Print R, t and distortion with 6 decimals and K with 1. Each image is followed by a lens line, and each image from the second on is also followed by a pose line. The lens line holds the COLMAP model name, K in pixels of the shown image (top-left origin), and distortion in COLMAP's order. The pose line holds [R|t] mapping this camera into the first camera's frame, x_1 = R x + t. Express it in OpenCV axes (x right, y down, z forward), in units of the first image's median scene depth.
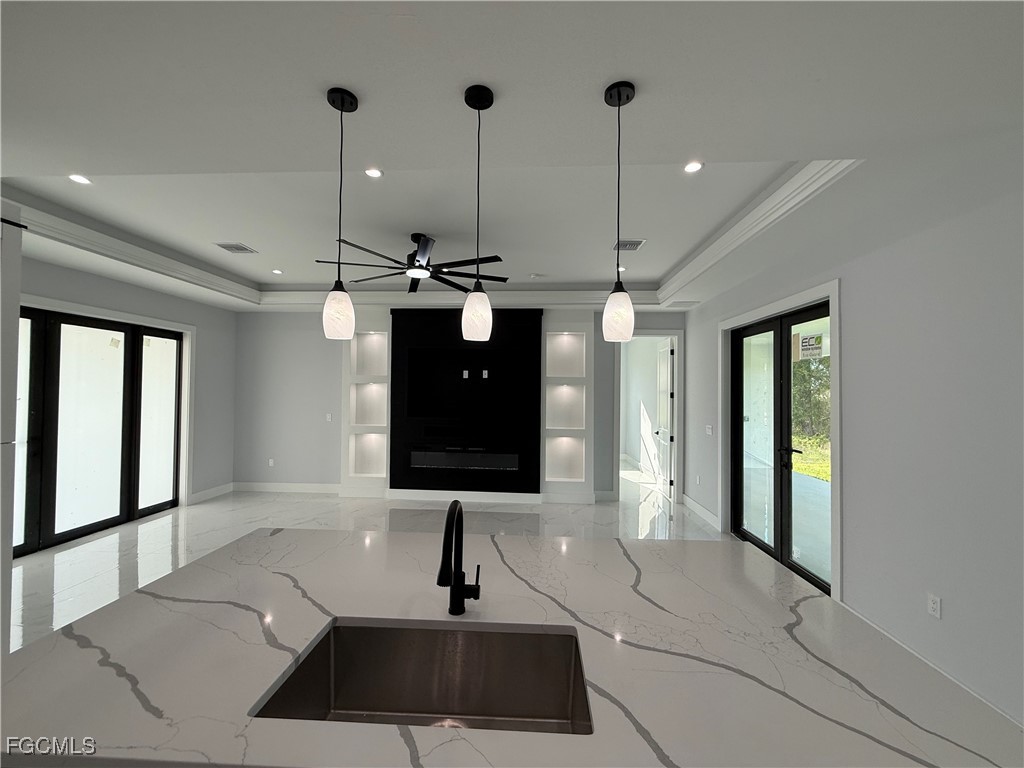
lens RADIAL K [[409.9, 0, 512.4], [0, 409.9, 383.3], [0, 0, 1]] dist [0.001106, 0.000376]
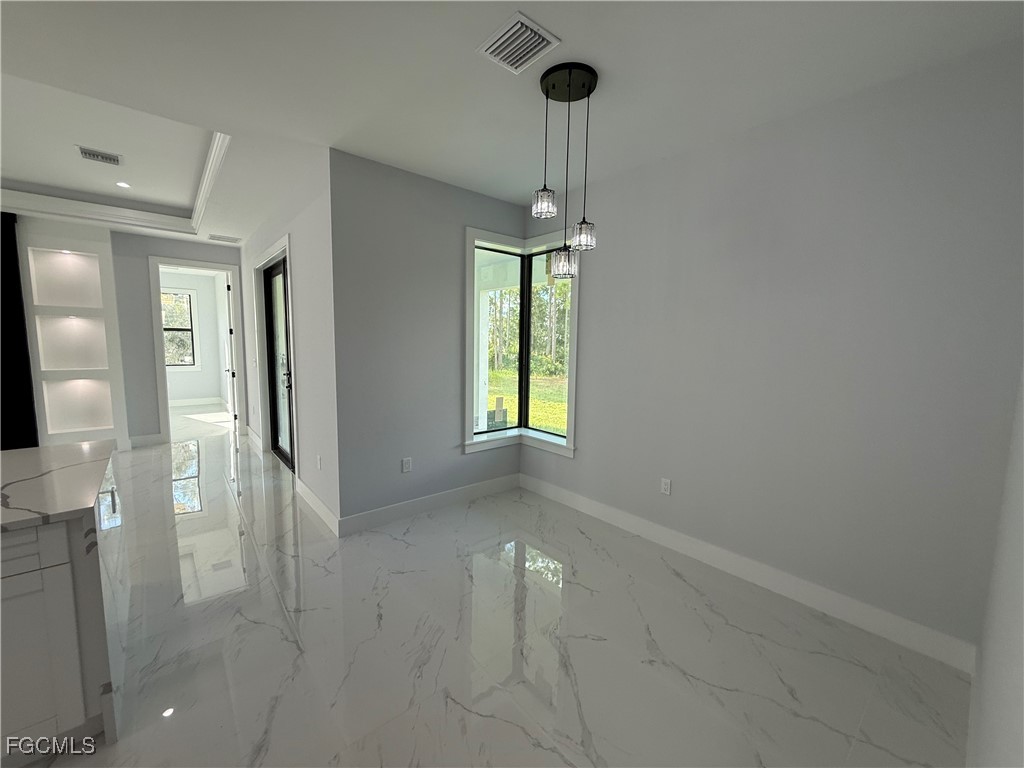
lens RADIAL K [[409.9, 0, 511.7], [0, 409.9, 383.0], [0, 0, 1]] dist [0.001106, 0.000376]
pose [[0.725605, -0.070521, 0.684488, 0.201935], [-0.021284, 0.991959, 0.124761, 0.015103], [-0.687782, -0.105096, 0.718269, -0.219059]]
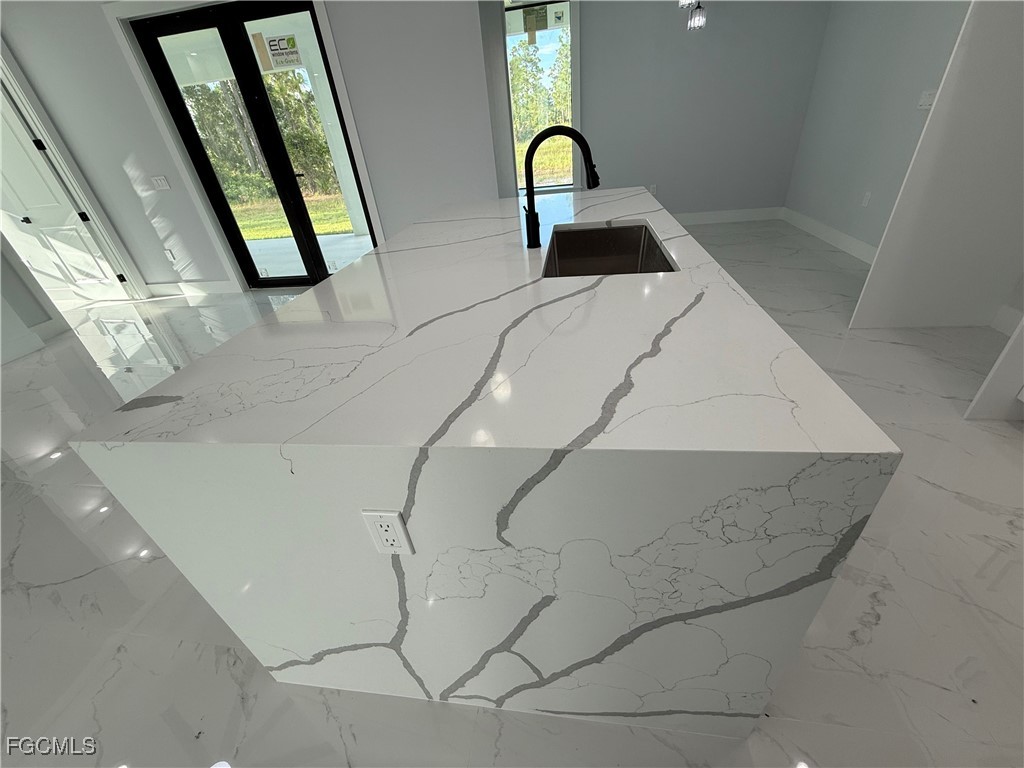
lens RADIAL K [[409.9, 0, 510.9], [0, 409.9, 382.5], [0, 0, 1]] dist [0.001106, 0.000376]
pose [[0.088808, -0.545081, 0.833666, -0.297399], [0.079385, 0.838184, 0.539579, 0.055054], [-0.992880, 0.018262, 0.117709, 0.209498]]
